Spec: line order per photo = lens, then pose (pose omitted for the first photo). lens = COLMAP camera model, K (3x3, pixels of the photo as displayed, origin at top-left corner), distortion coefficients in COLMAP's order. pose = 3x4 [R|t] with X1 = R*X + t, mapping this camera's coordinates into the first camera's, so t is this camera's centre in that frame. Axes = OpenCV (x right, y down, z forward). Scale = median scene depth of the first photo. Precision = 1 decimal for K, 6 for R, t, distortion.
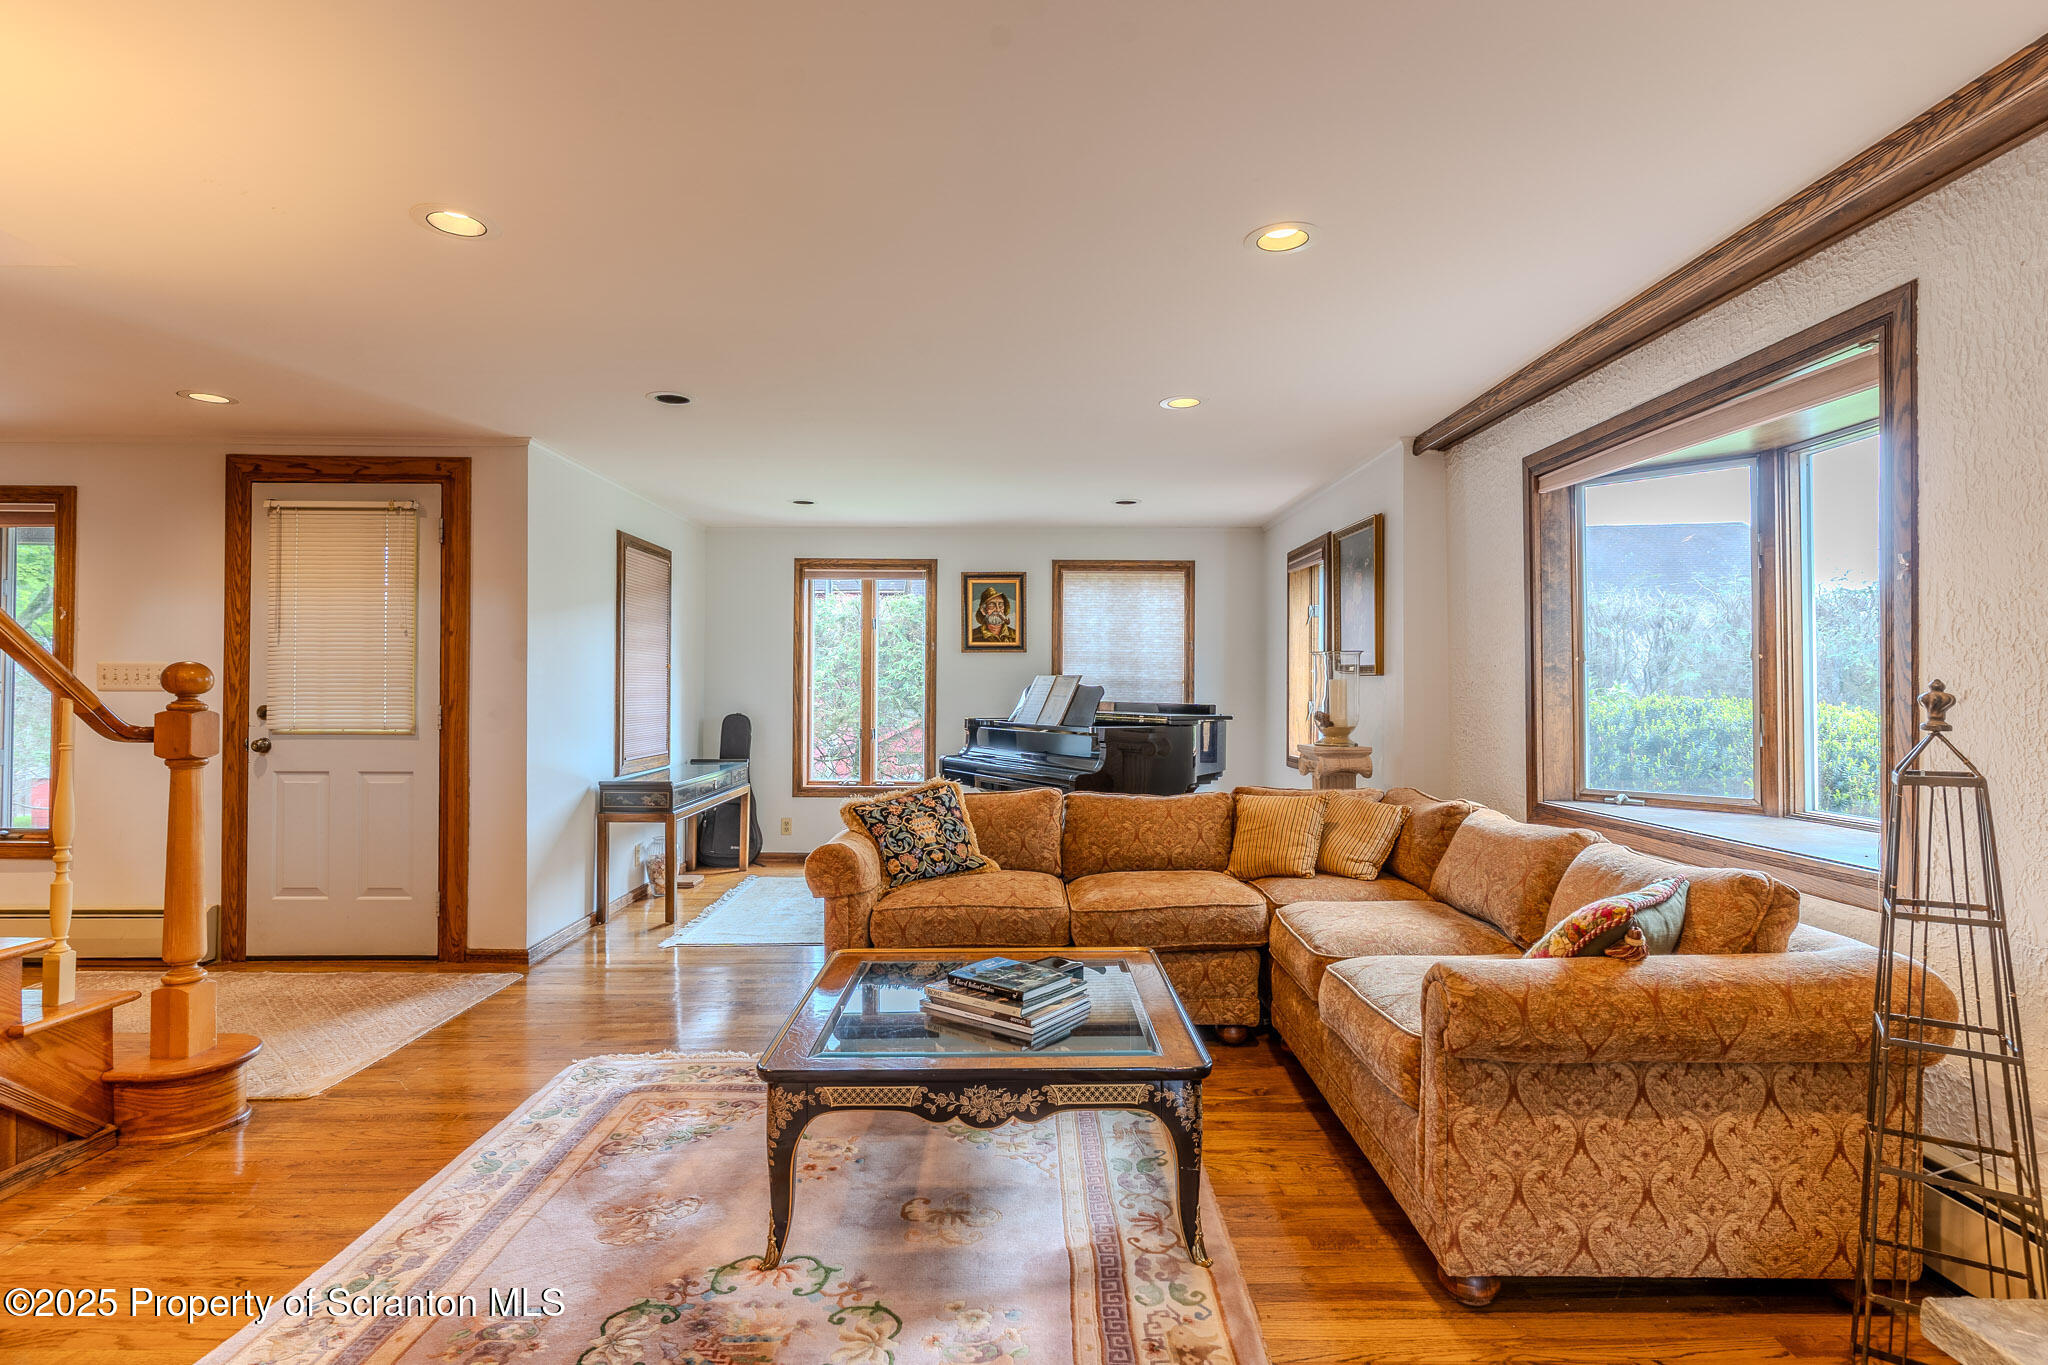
lens RADIAL K [[996.4, 0, 1019.6], [0, 996.4, 683.2], [0, 0, 1]] dist [0.010568, -0.001342]
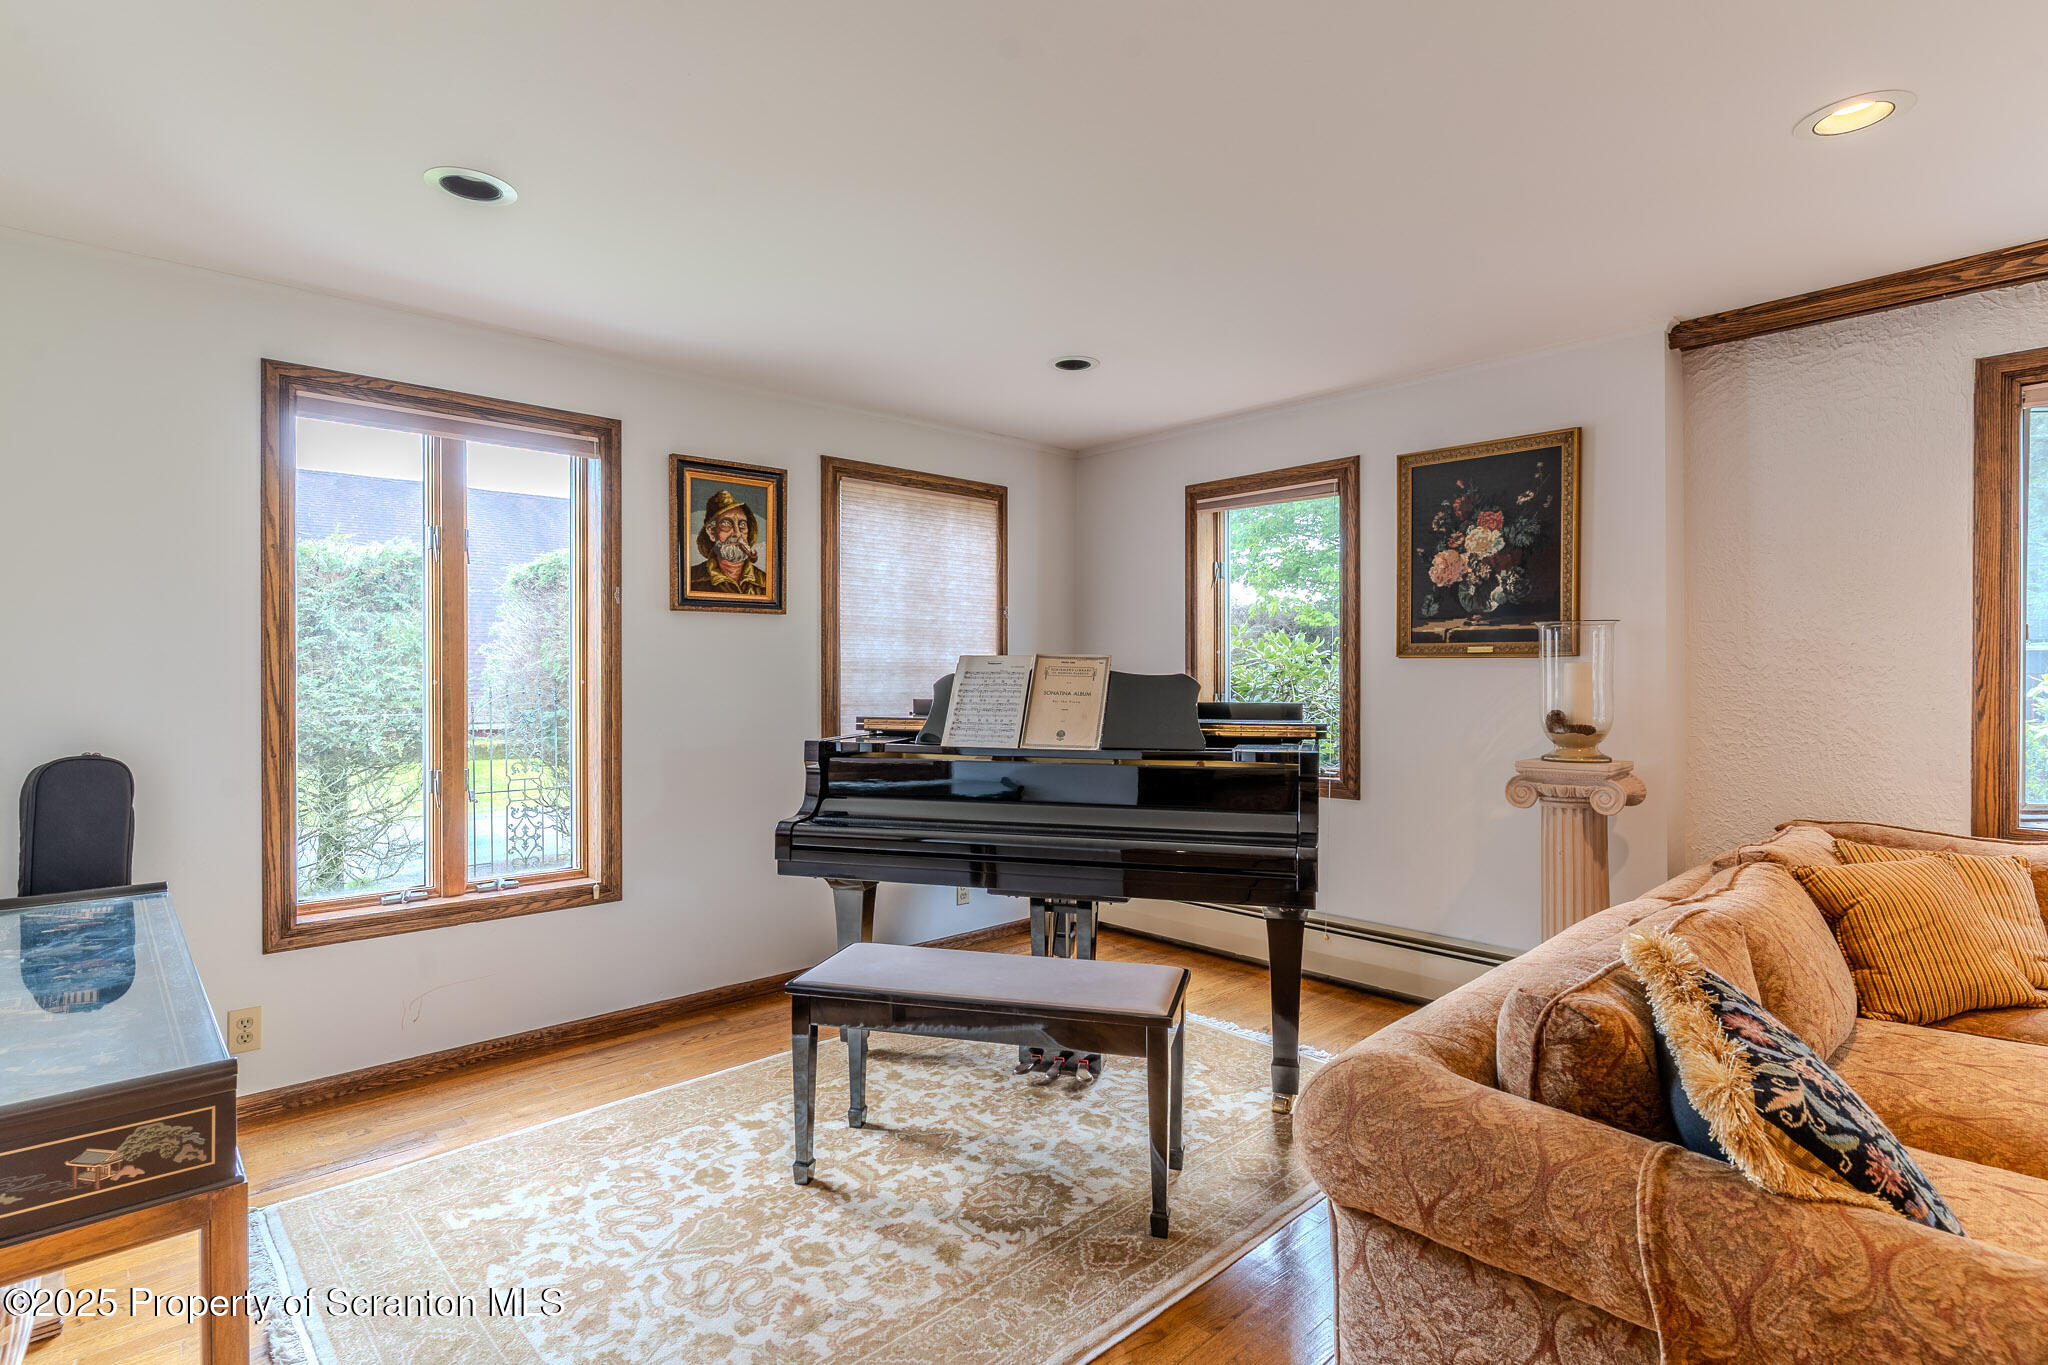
lens RADIAL K [[996.4, 0, 1026.9], [0, 996.4, 677.8], [0, 0, 1]] dist [0.010568, -0.001342]
pose [[0.722059, -0.008317, 0.691781, -0.282803], [-0.002487, 0.999890, 0.014618, -0.003793], [-0.691827, -0.012275, 0.721959, 0.500907]]
